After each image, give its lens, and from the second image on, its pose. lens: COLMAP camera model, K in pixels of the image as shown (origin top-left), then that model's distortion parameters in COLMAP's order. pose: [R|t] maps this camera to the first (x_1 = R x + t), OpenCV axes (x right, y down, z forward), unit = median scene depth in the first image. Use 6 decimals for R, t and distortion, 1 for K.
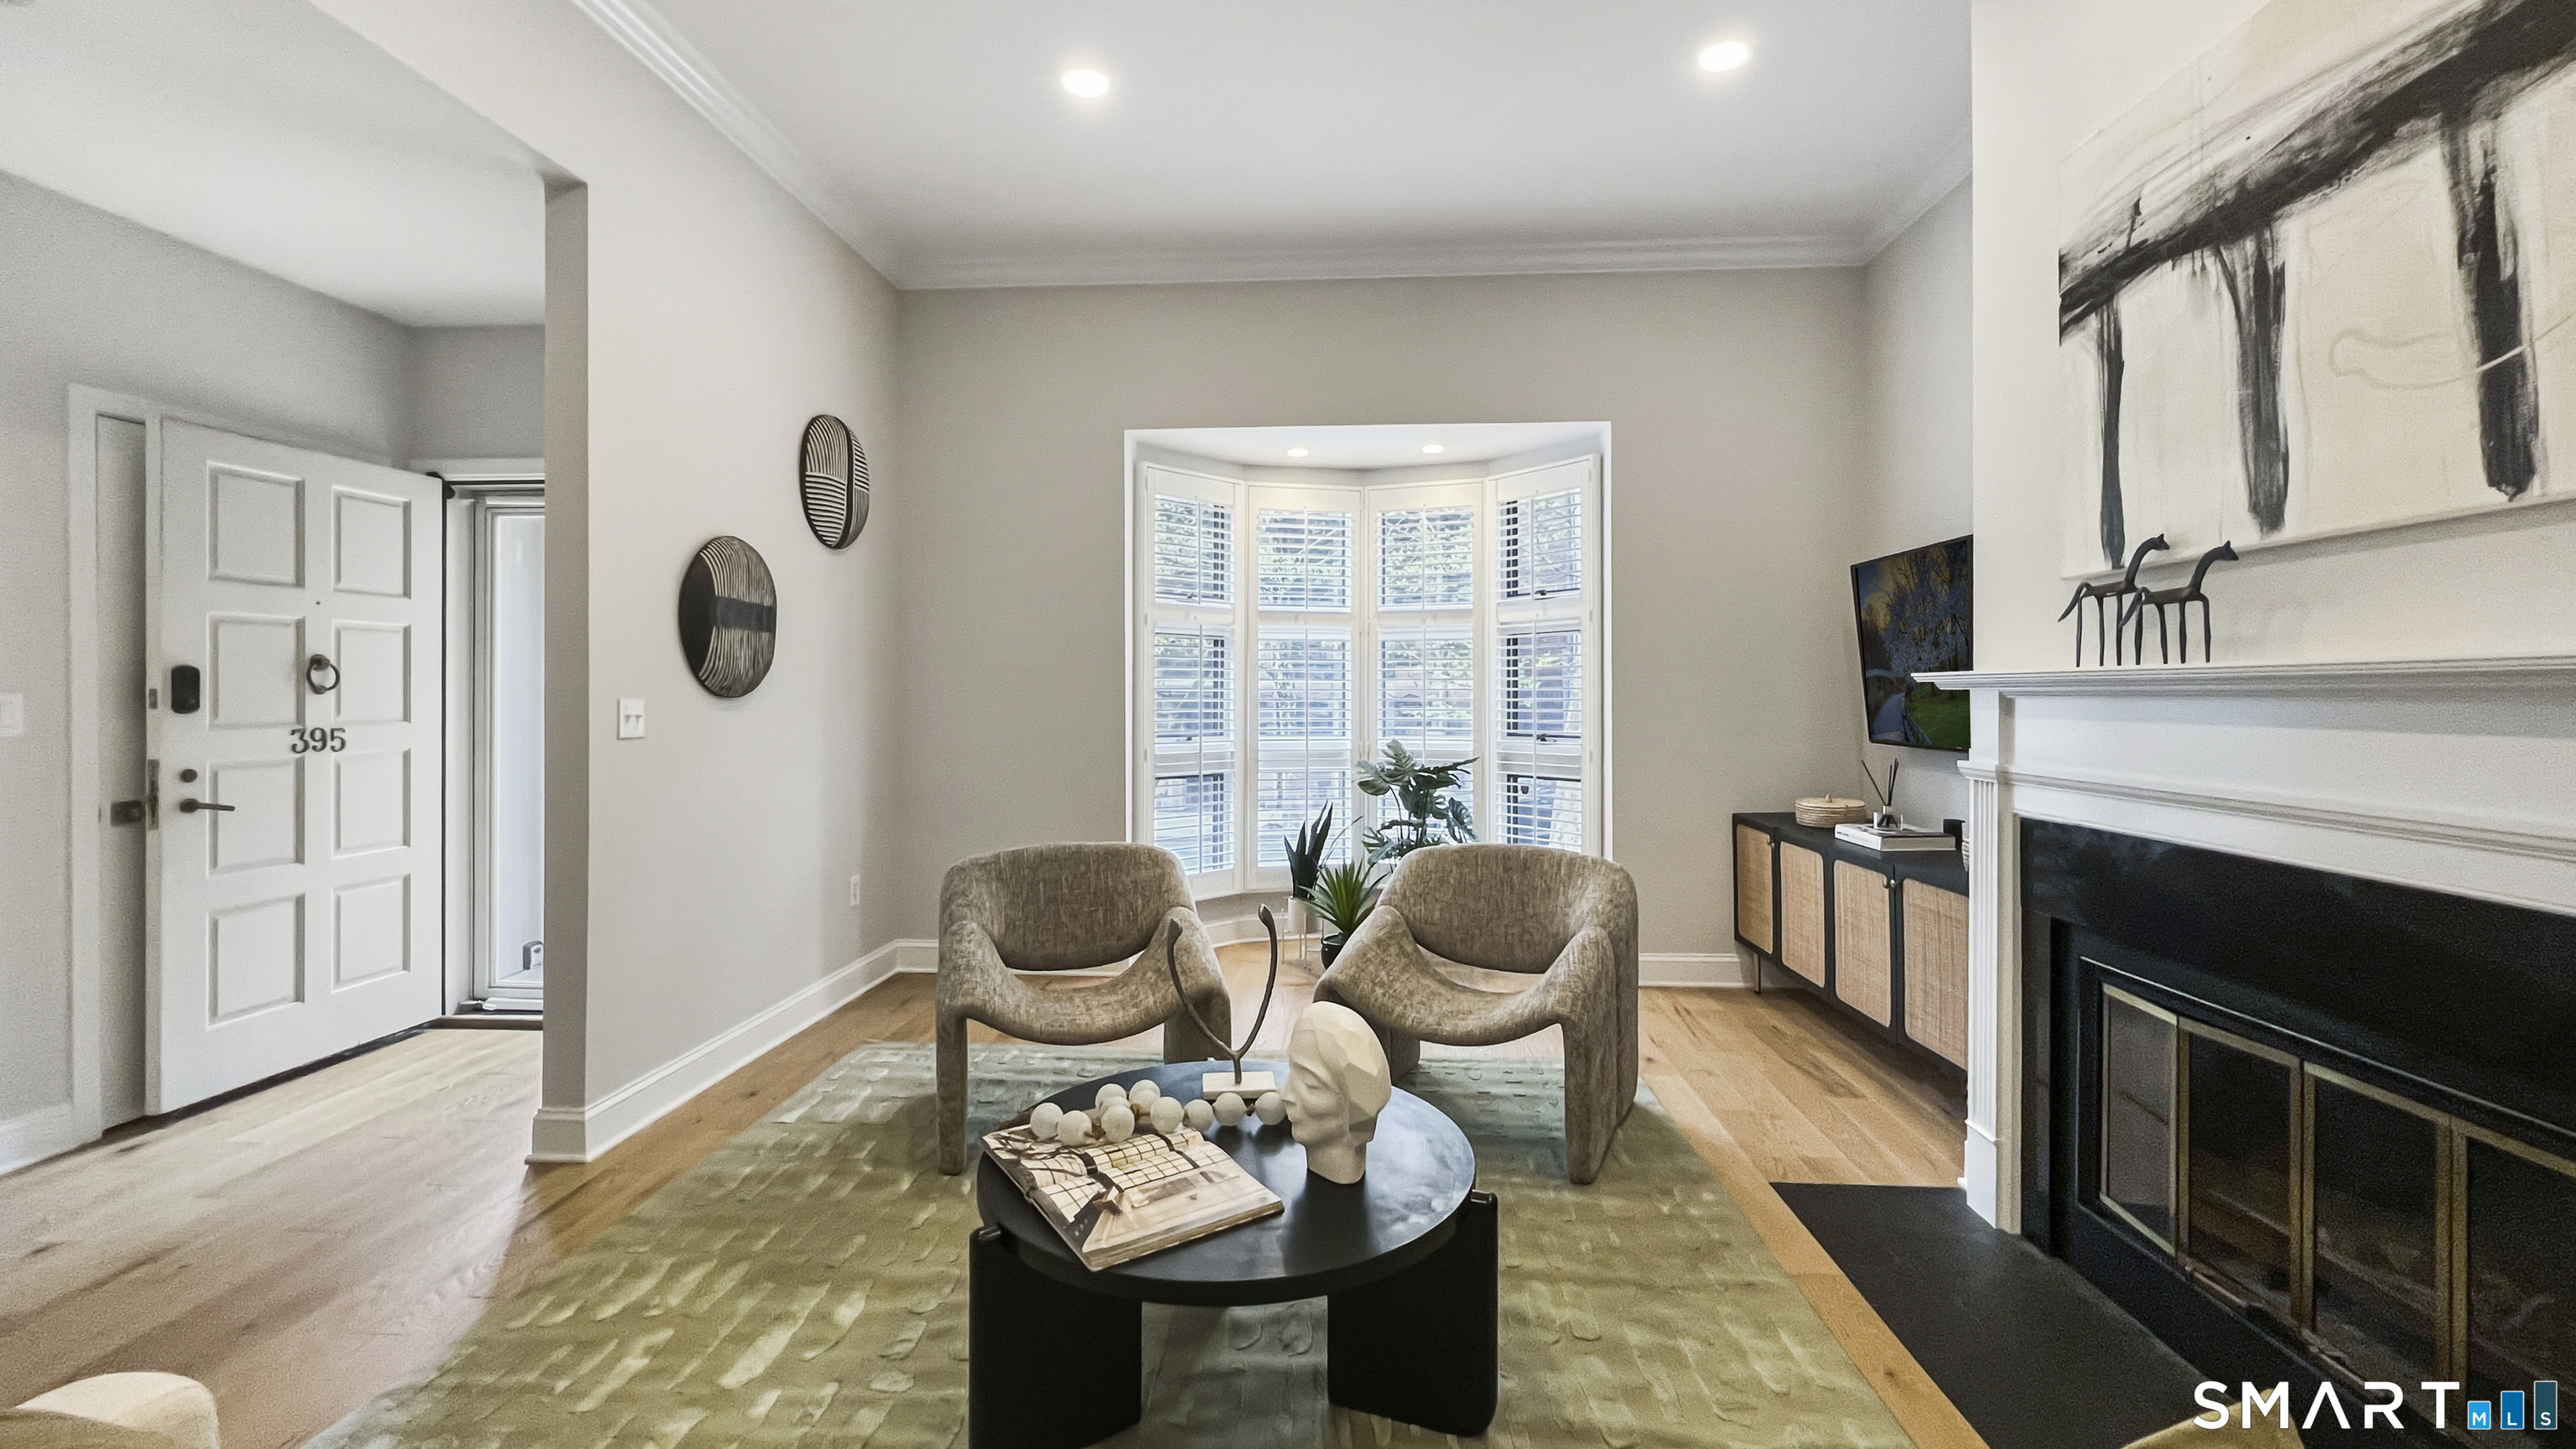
lens RADIAL K [[1058.1, 0, 1291.3], [0, 1058.1, 685.8], [0, 0, 1]] dist [-0.002072, 0.001089]
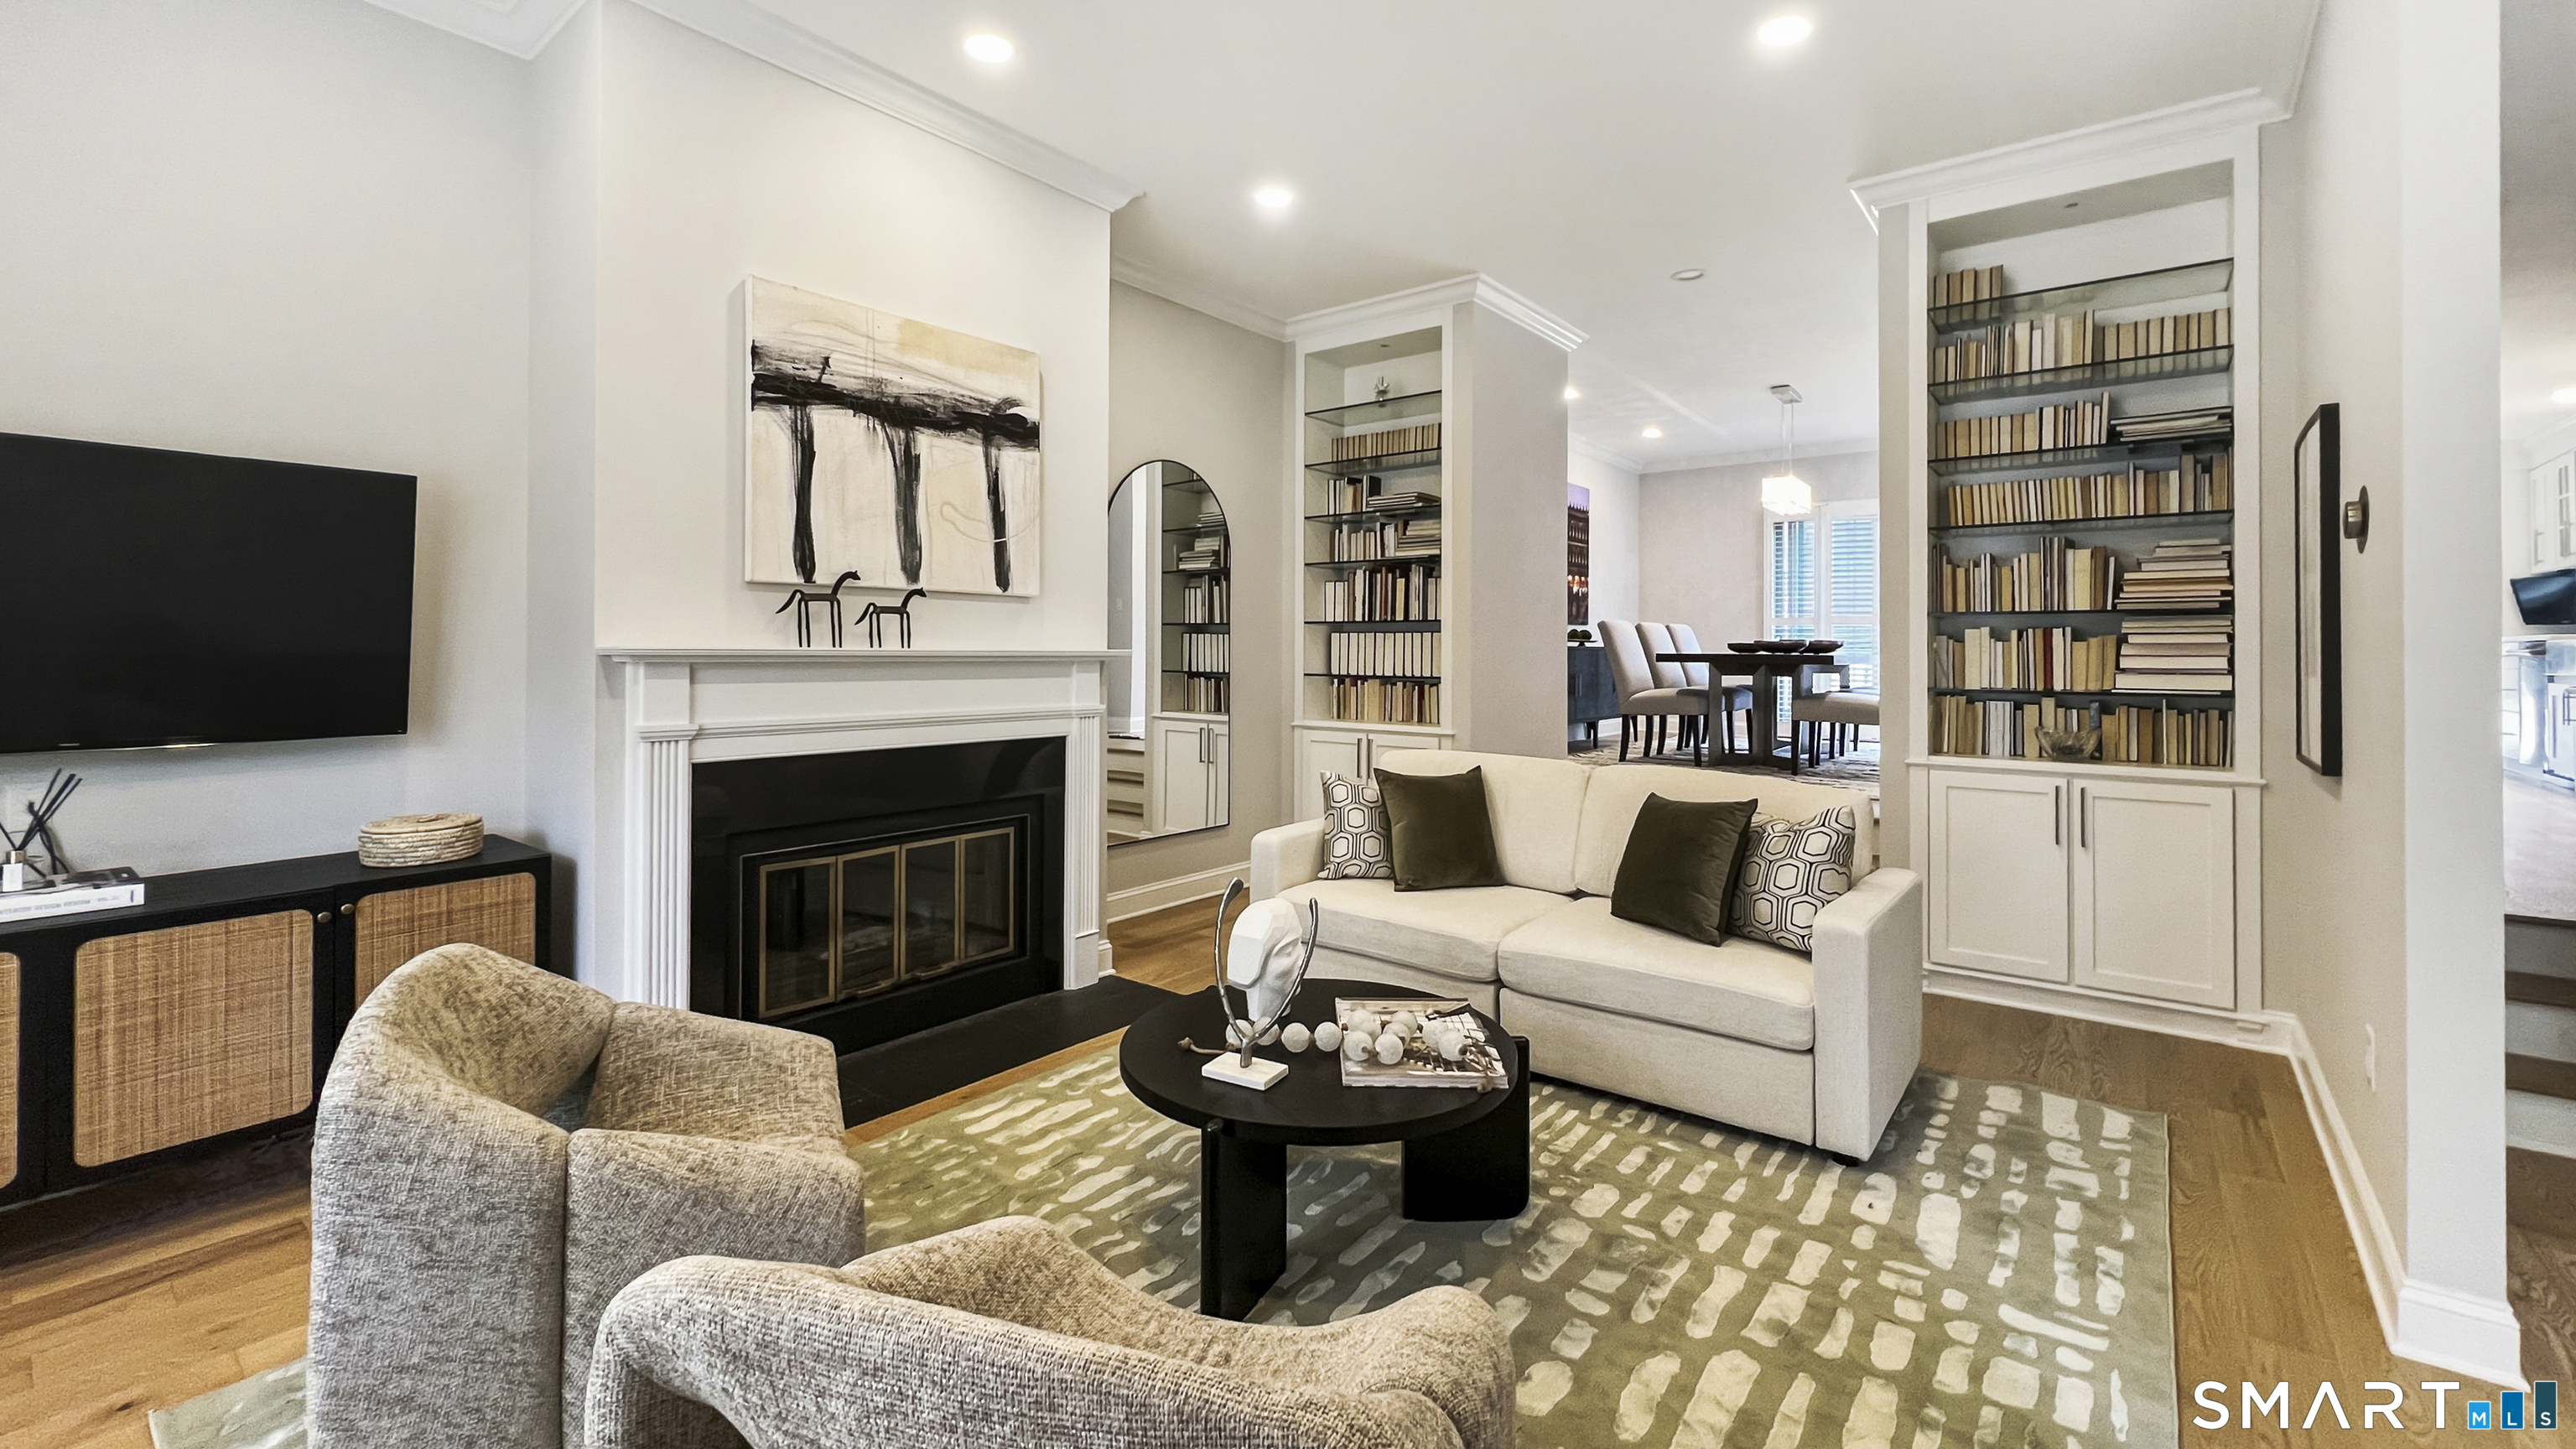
lens RADIAL K [[1058.1, 0, 1293.0], [0, 1058.1, 651.3], [0, 0, 1]] dist [-0.002072, 0.001089]
pose [[-0.824527, -0.000608, 0.565822, -0.748034], [-0.007471, 0.999924, -0.009812, -0.002441], [-0.565773, -0.012318, -0.824469, 2.080847]]
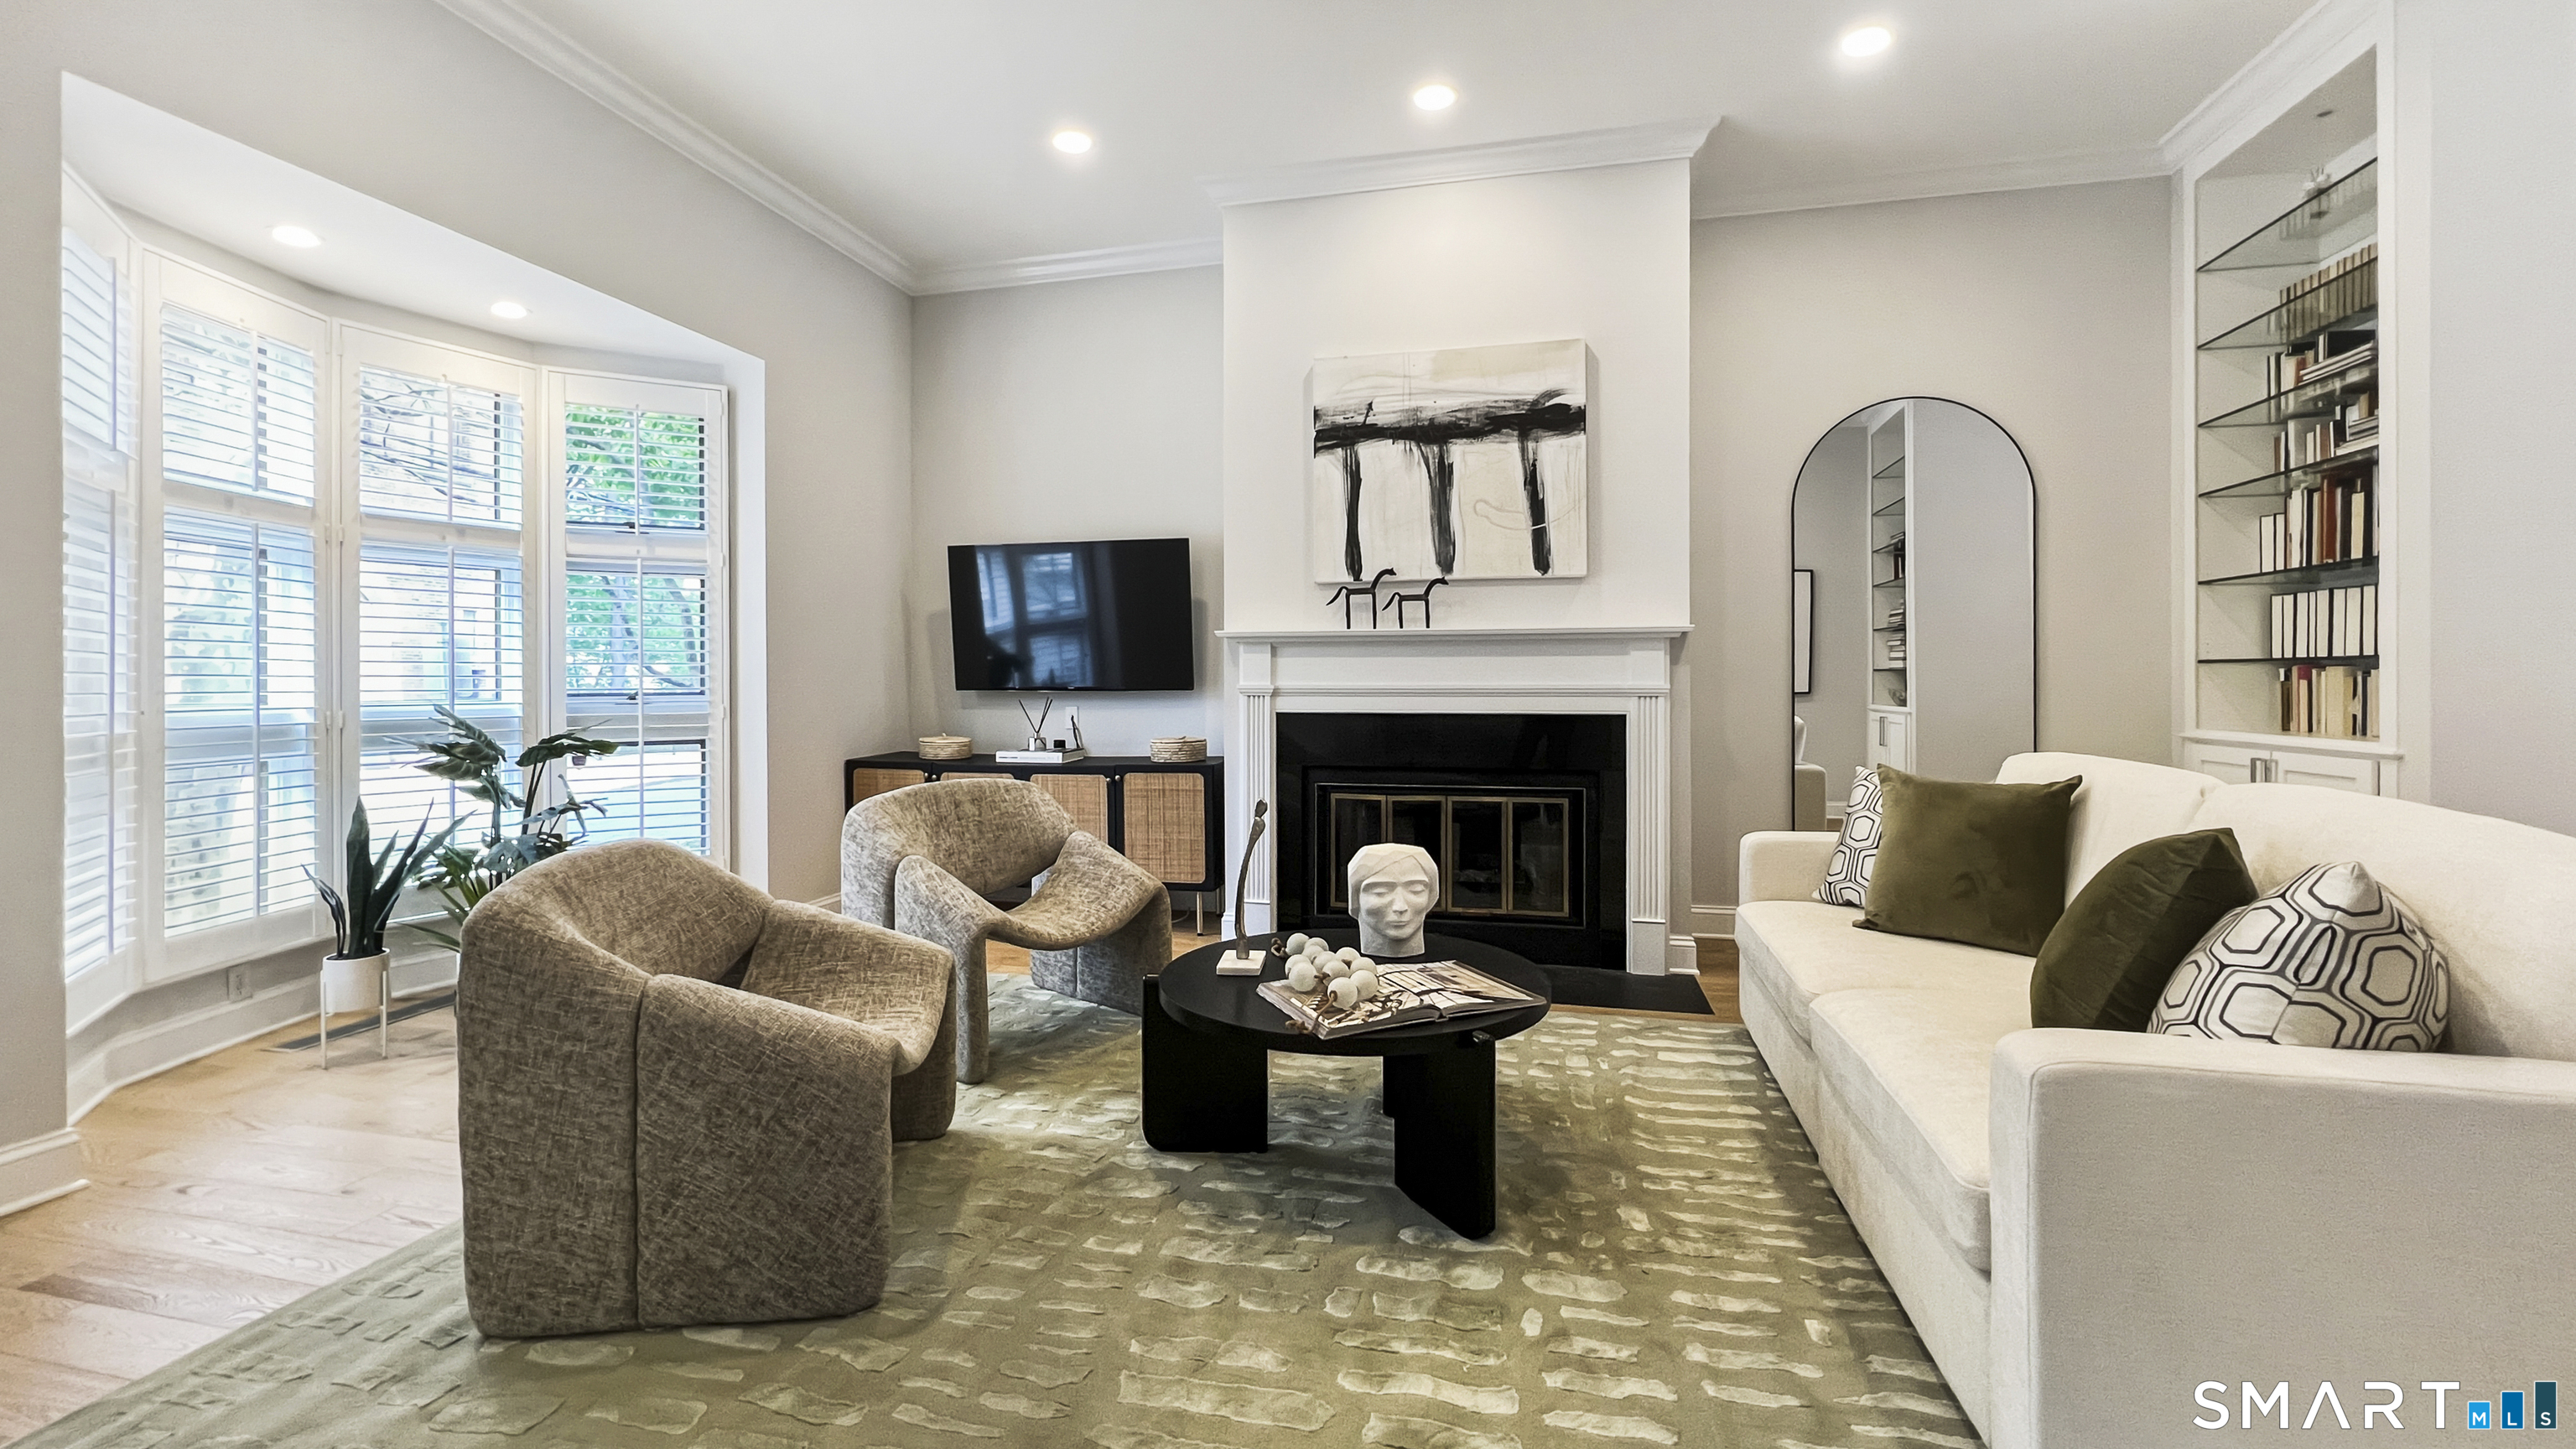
lens RADIAL K [[1058.1, 0, 1287.7], [0, 1058.1, 672.5], [0, 0, 1]] dist [-0.002072, 0.001089]
pose [[0.162136, 0.009516, 0.986722, -1.351167], [-0.005560, 0.999946, -0.008730, 0.089858], [-0.986753, -0.004070, 0.162180, 0.894607]]
